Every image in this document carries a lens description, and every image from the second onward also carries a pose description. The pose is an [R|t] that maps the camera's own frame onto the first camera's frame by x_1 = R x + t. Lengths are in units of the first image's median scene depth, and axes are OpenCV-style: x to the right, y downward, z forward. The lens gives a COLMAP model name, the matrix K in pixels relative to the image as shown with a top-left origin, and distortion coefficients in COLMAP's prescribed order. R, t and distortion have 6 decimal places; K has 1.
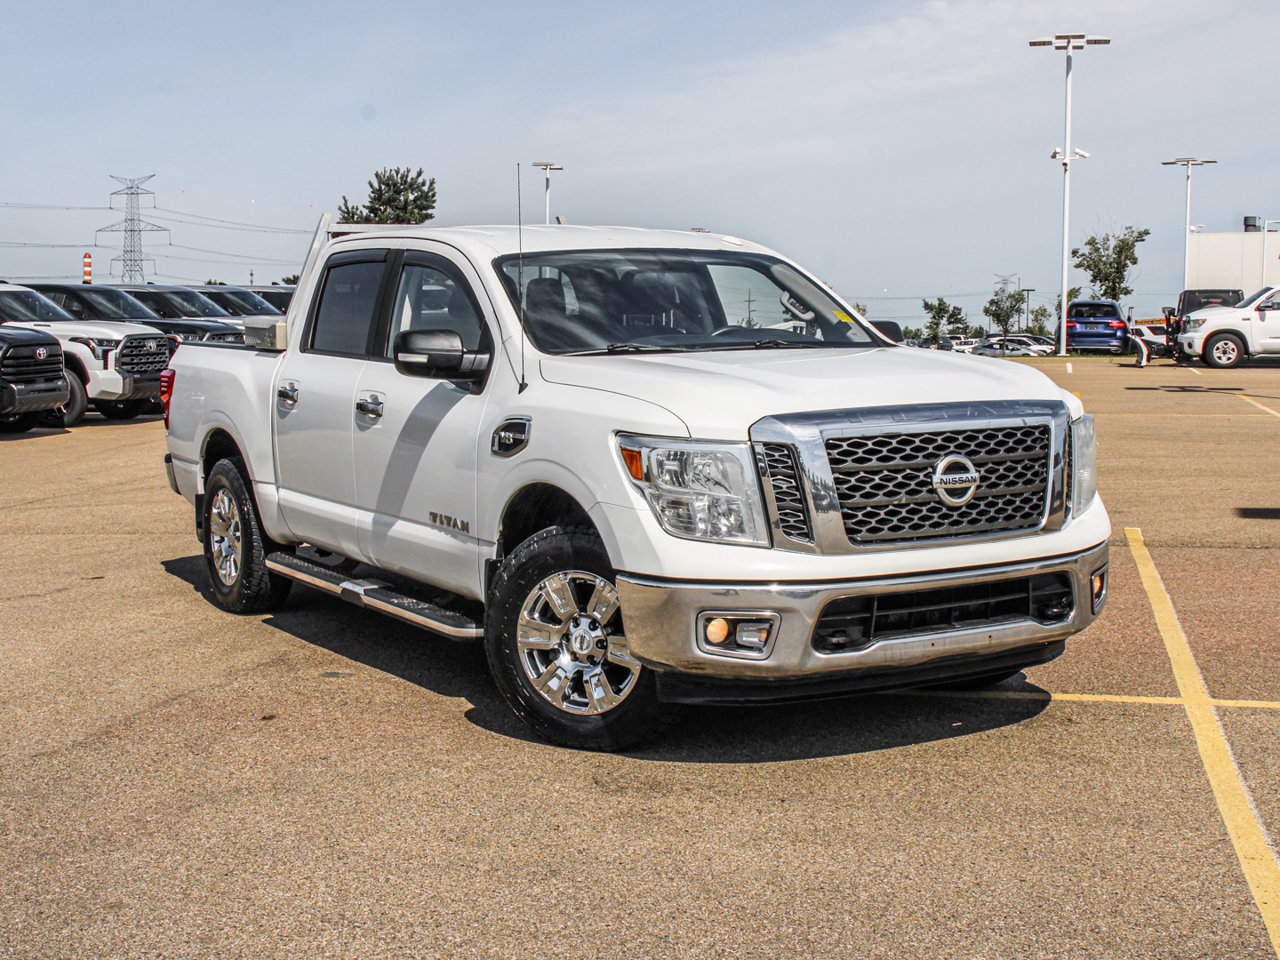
lens RADIAL K [[1743.3, 0, 640.0], [0, 1743.3, 480.0], [0, 0, 1]] dist [0.148637, -0.008166]
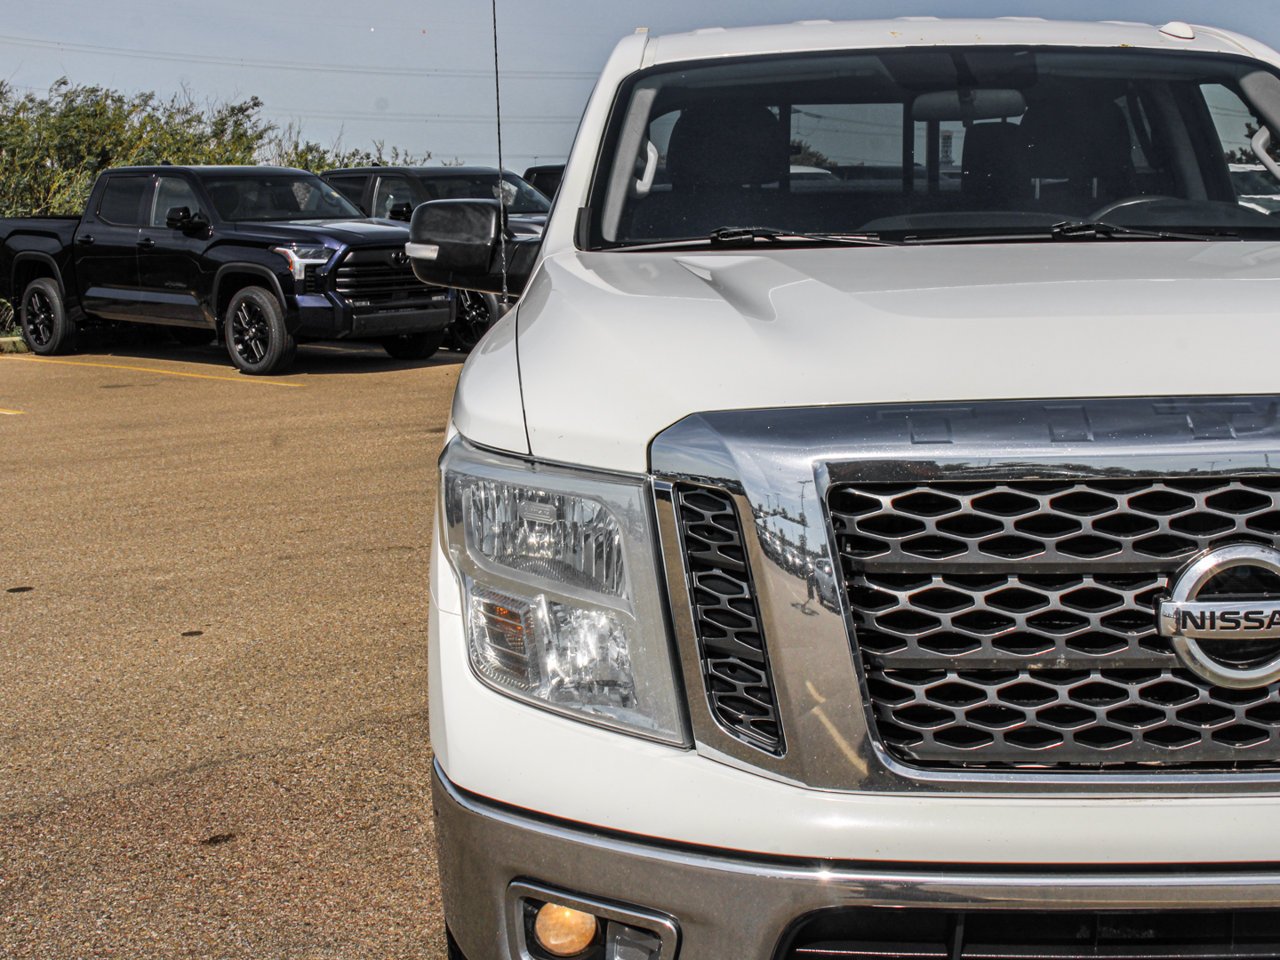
lens RADIAL K [[1851.0, 0, 640.0], [0, 1851.0, 480.0], [0, 0, 1]] dist [0.006269, -0.017732]
pose [[0.863341, 0.073118, -0.499296, 0.262155], [-0.044150, 0.996597, 0.069603, -0.048707], [0.502686, -0.038047, 0.863631, 0.616974]]
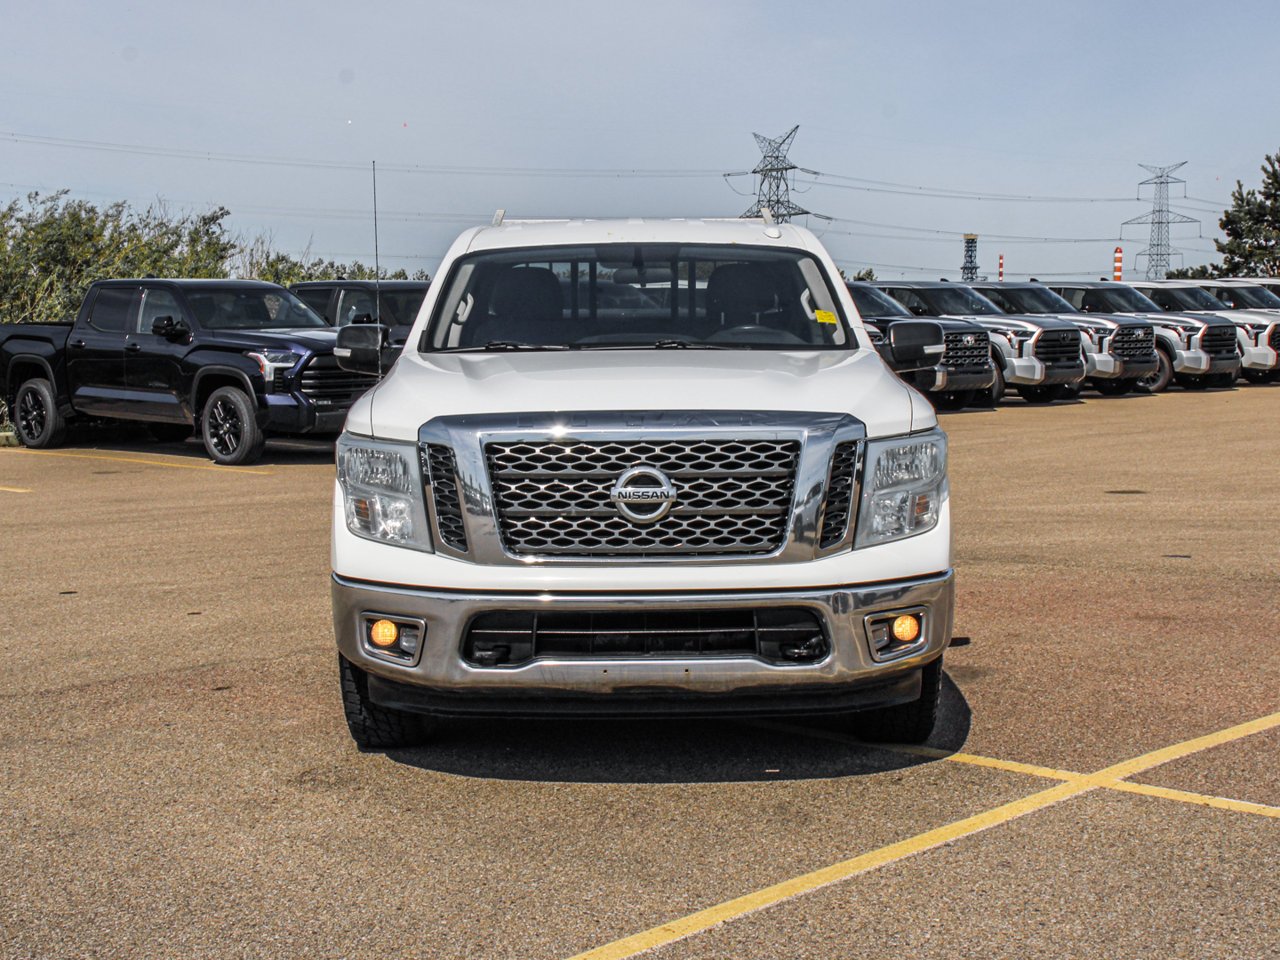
lens RADIAL K [[1893.2, 0, 640.0], [0, 1893.2, 480.0], [0, 0, 1]] dist [-0.025550, 0.005836]
pose [[0.869939, 0.050400, -0.490577, 0.667964], [-0.052864, 0.998563, 0.008844, -0.016306], [0.490318, 0.018240, 0.871353, 0.137139]]
